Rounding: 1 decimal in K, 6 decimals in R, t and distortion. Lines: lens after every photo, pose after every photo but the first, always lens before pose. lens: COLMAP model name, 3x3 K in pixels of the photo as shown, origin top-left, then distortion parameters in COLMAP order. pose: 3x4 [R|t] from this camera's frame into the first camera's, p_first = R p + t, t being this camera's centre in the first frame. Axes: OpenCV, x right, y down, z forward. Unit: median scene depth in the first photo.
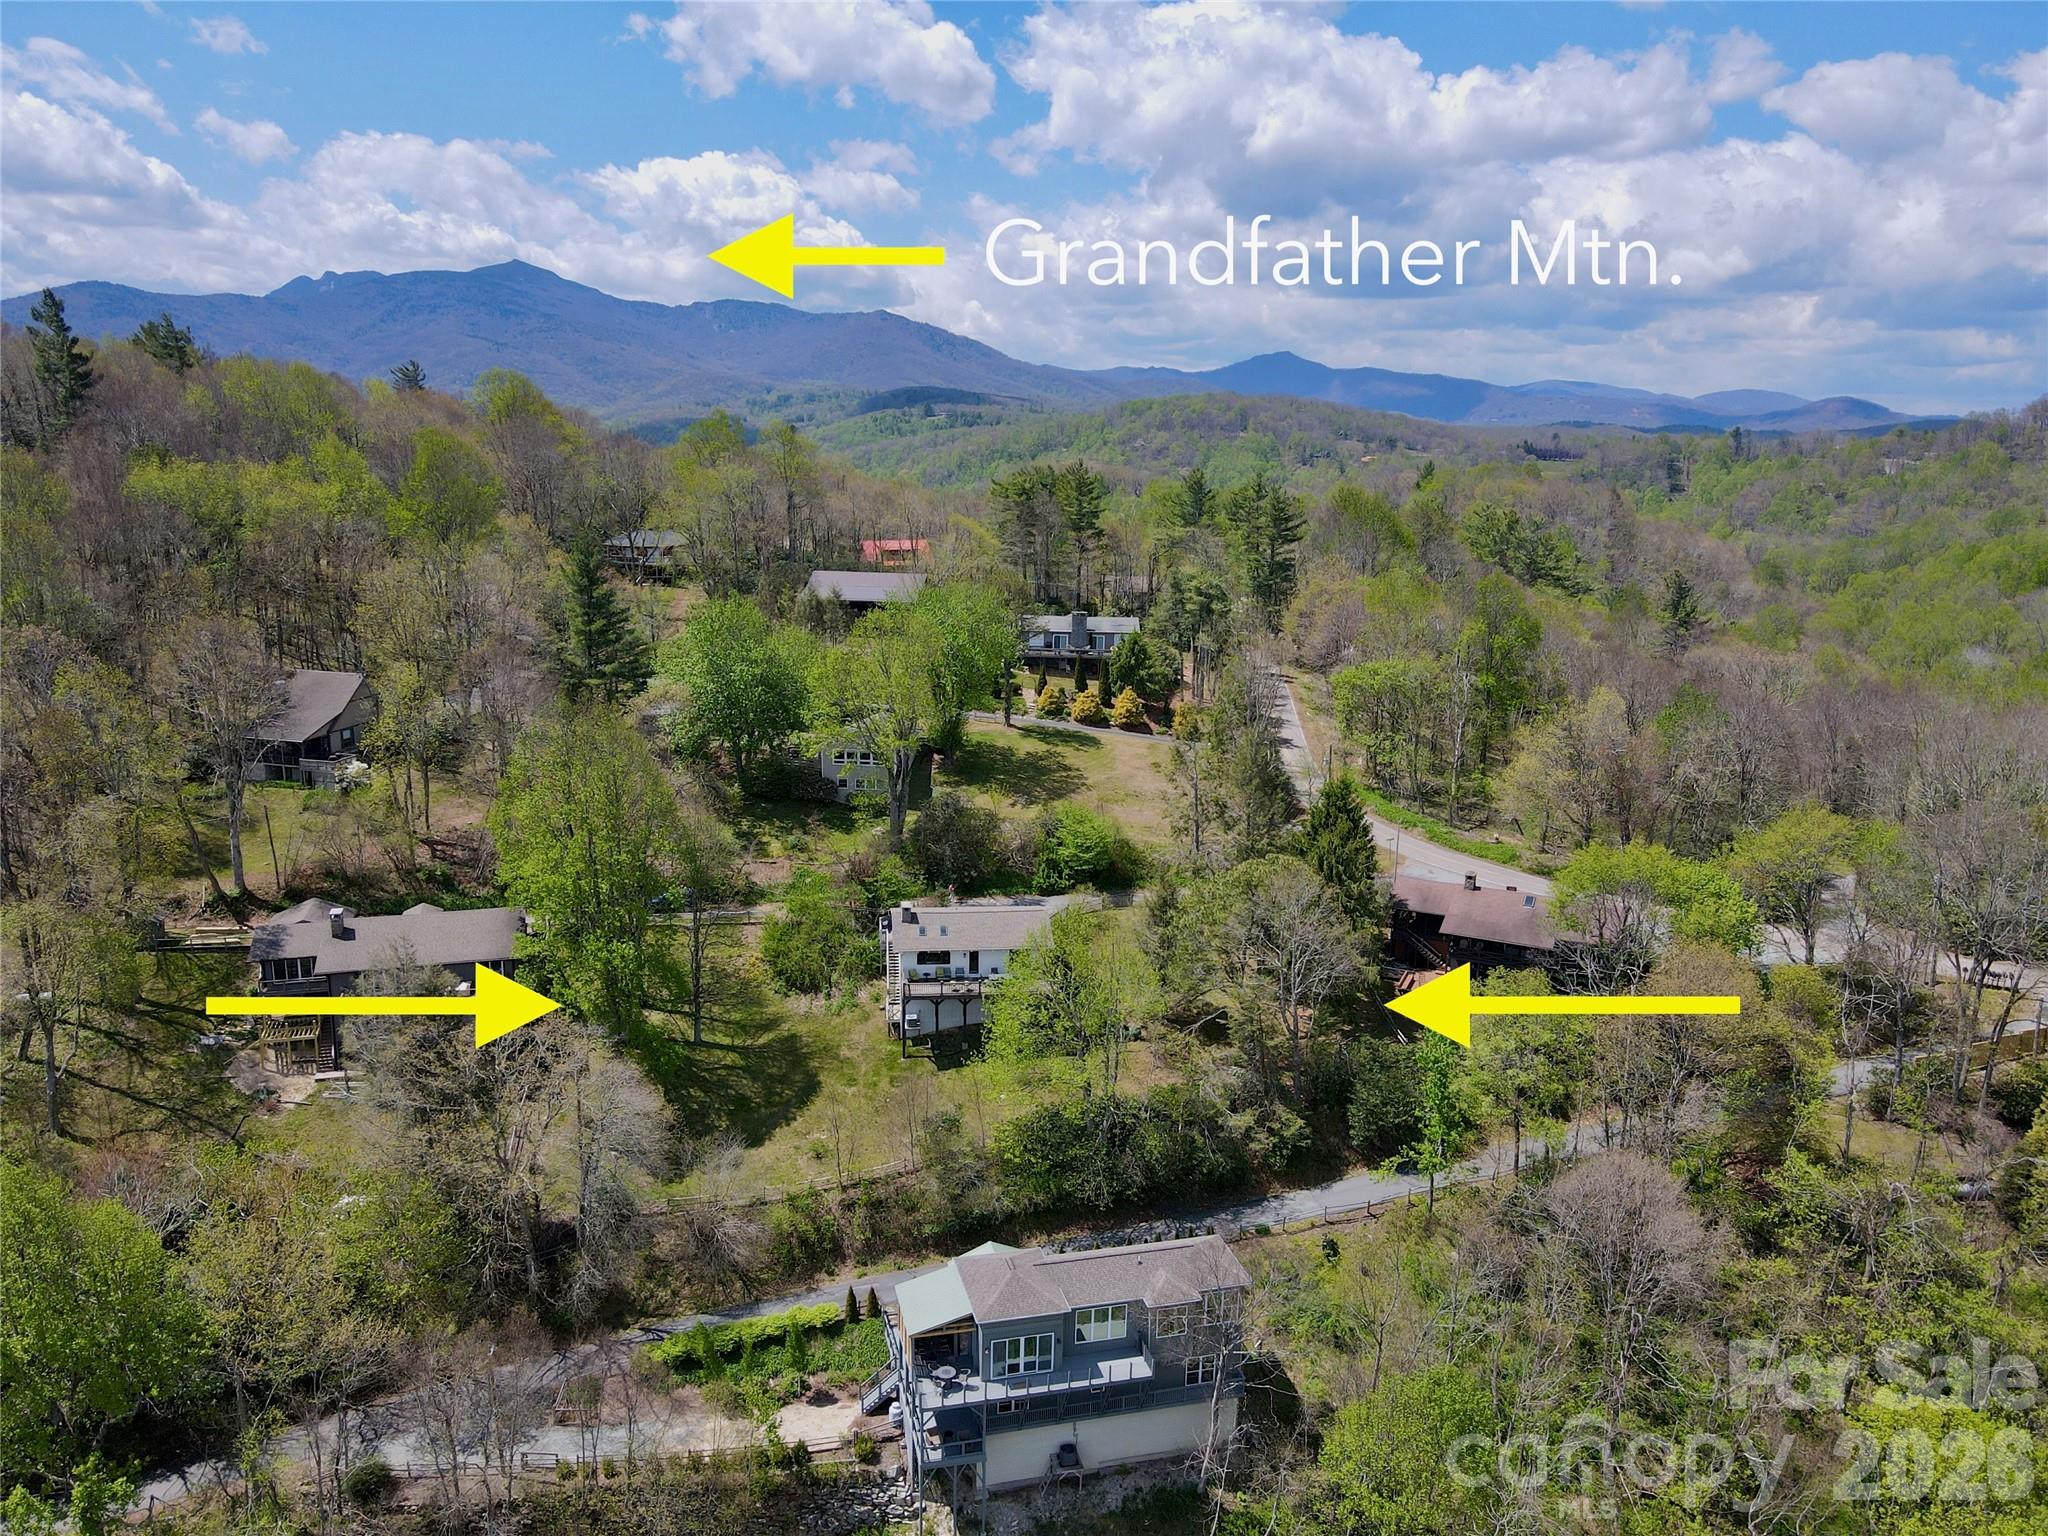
lens RADIAL K [[1504.5, 0, 1024.0], [0, 1504.5, 768.0], [0, 0, 1]] dist [-0.010751, 0.039815]
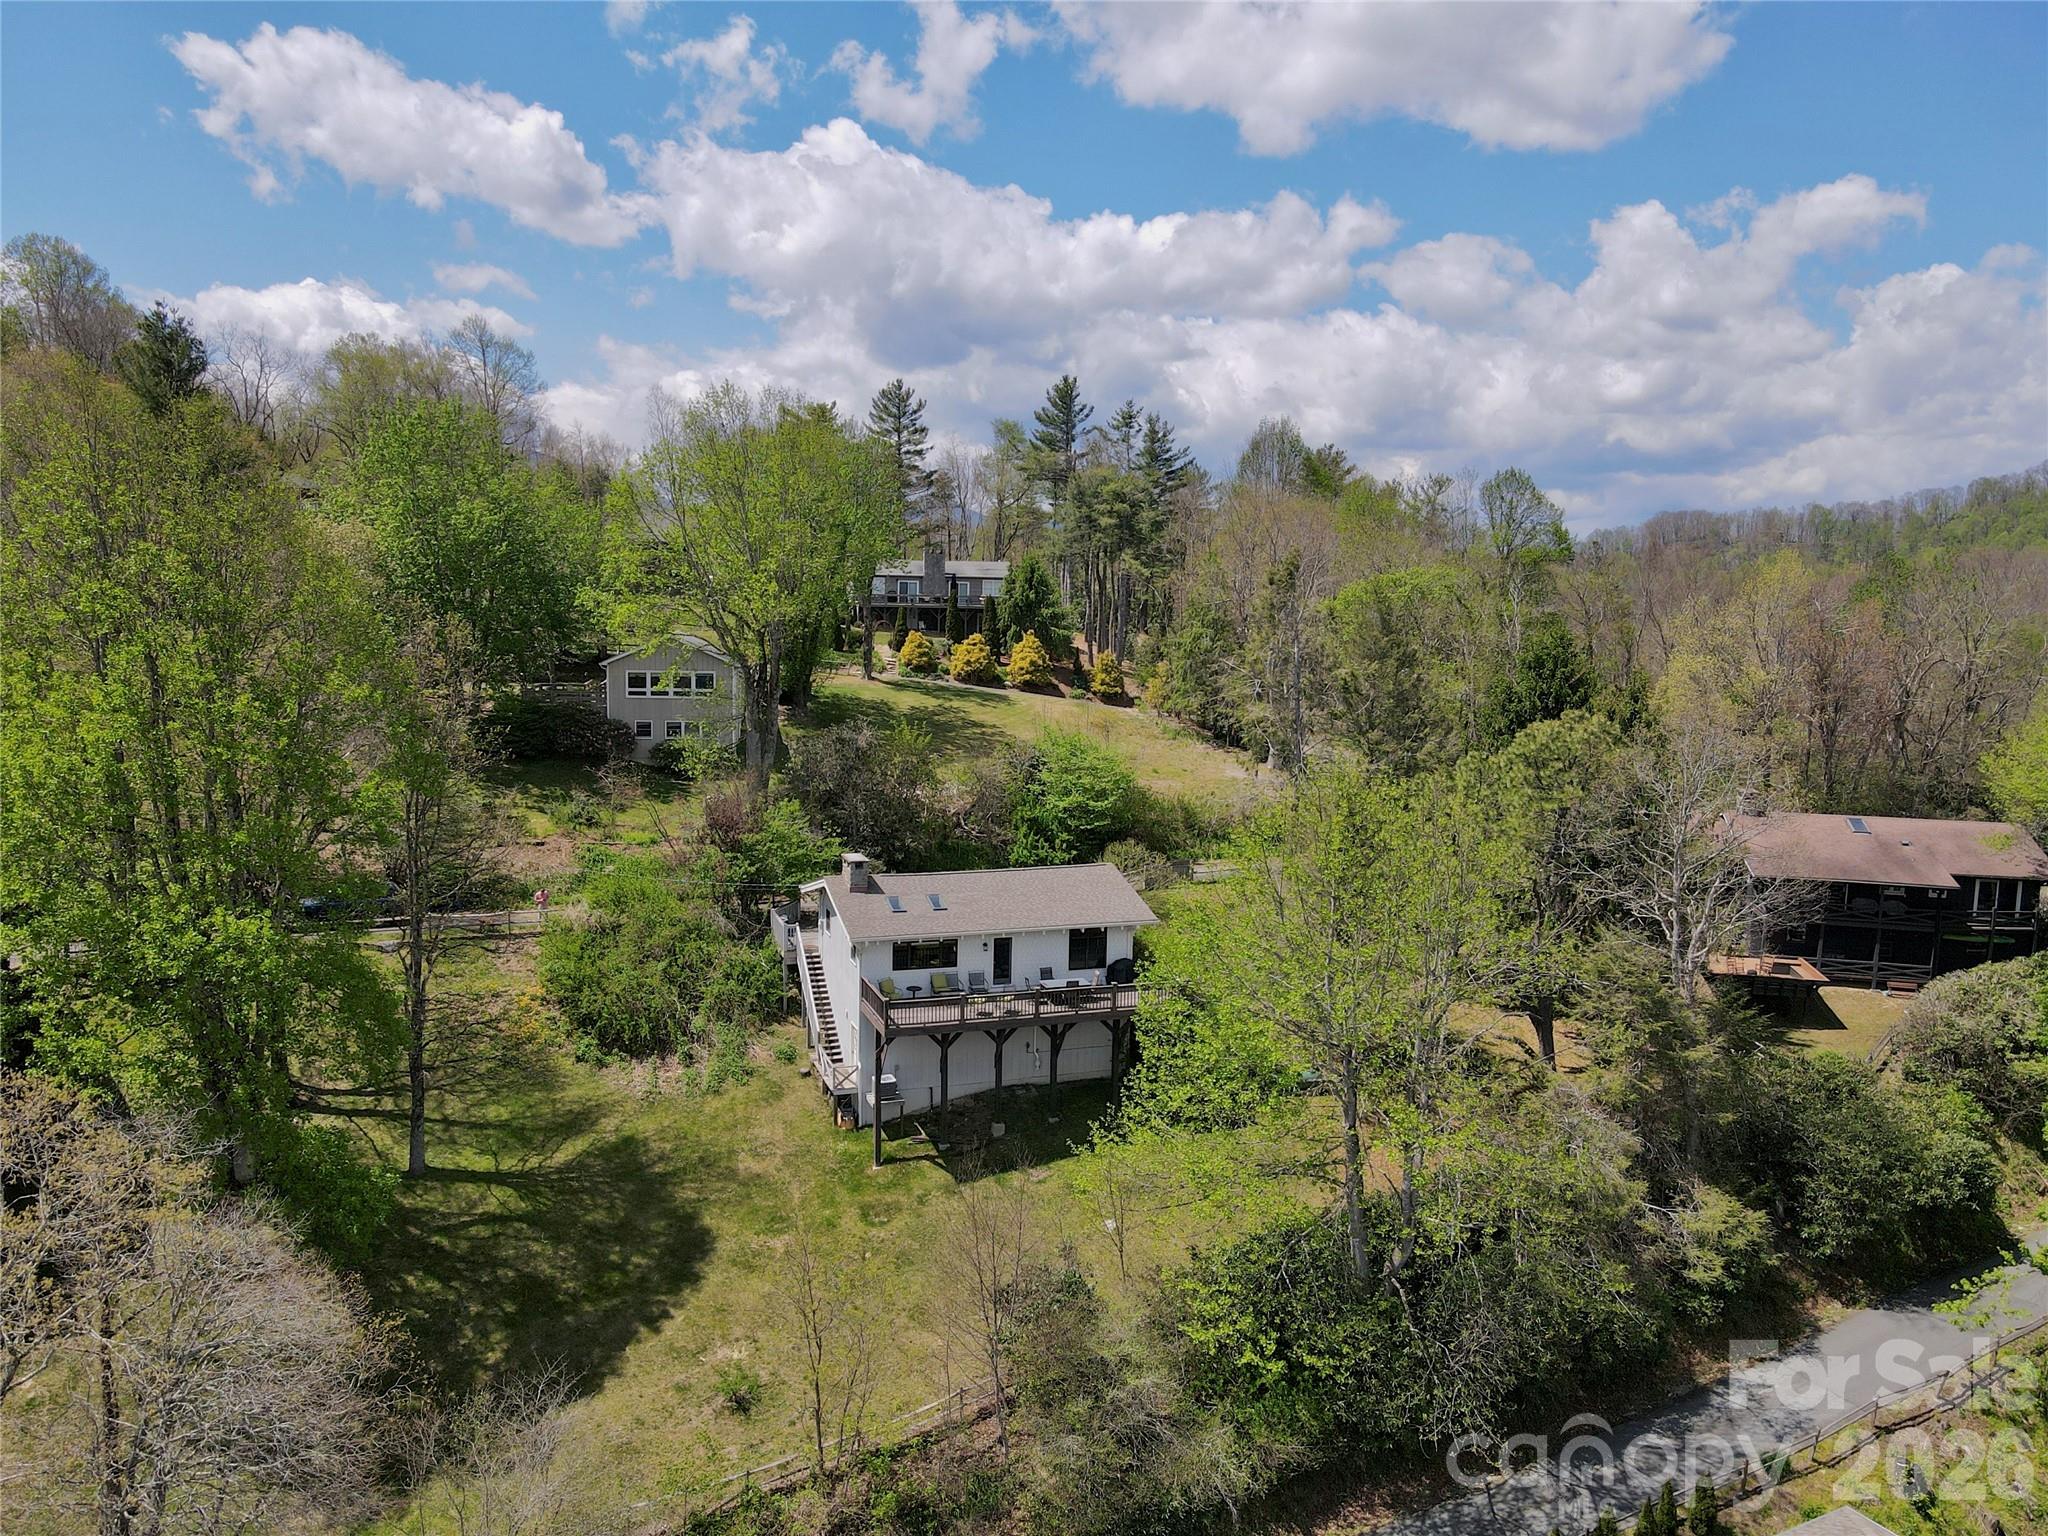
lens RADIAL K [[1504.5, 0, 1024.0], [0, 1504.5, 768.0], [0, 0, 1]] dist [-0.010751, 0.039815]
pose [[0.975759, -0.027162, 0.217157, -0.128670], [0.047448, 0.994923, -0.088753, 0.105941], [-0.213643, 0.096905, 0.972094, 0.484617]]
